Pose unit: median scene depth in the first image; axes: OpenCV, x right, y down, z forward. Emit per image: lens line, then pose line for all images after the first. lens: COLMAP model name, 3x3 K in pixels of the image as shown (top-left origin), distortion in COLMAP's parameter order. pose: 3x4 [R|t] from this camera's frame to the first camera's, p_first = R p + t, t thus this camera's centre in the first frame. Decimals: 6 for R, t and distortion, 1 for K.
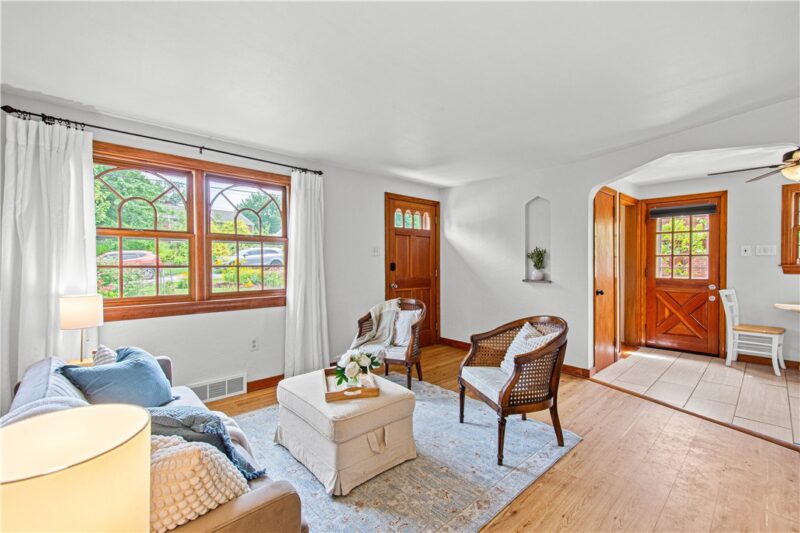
lens RADIAL K [[352.8, 0, 399.5], [0, 352.8, 266.0], [0, 0, 1]] dist [0.017095, 0.000004]
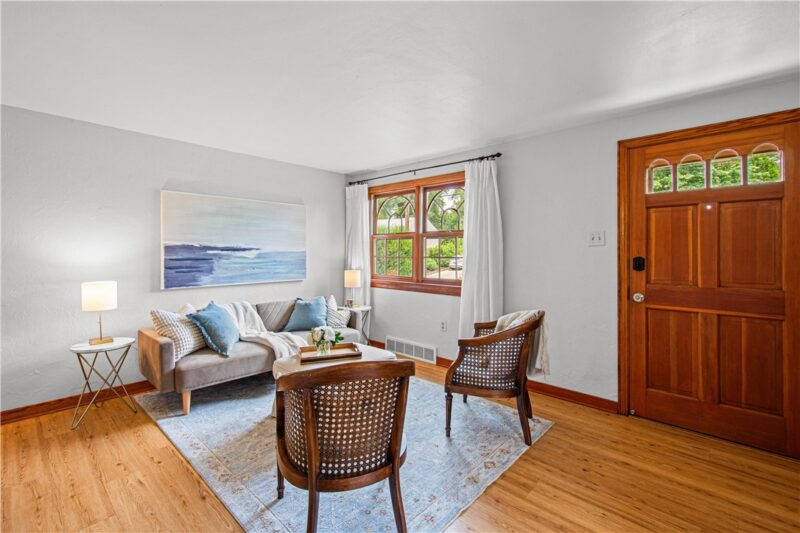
lens RADIAL K [[352.8, 0, 396.4], [0, 352.8, 252.2], [0, 0, 1]] dist [0.017095, 0.000004]
pose [[0.073492, -0.002459, -0.997293, 0.701976], [-0.019510, 0.999802, -0.003903, -0.009940], [0.997105, 0.019744, 0.073430, 0.739475]]
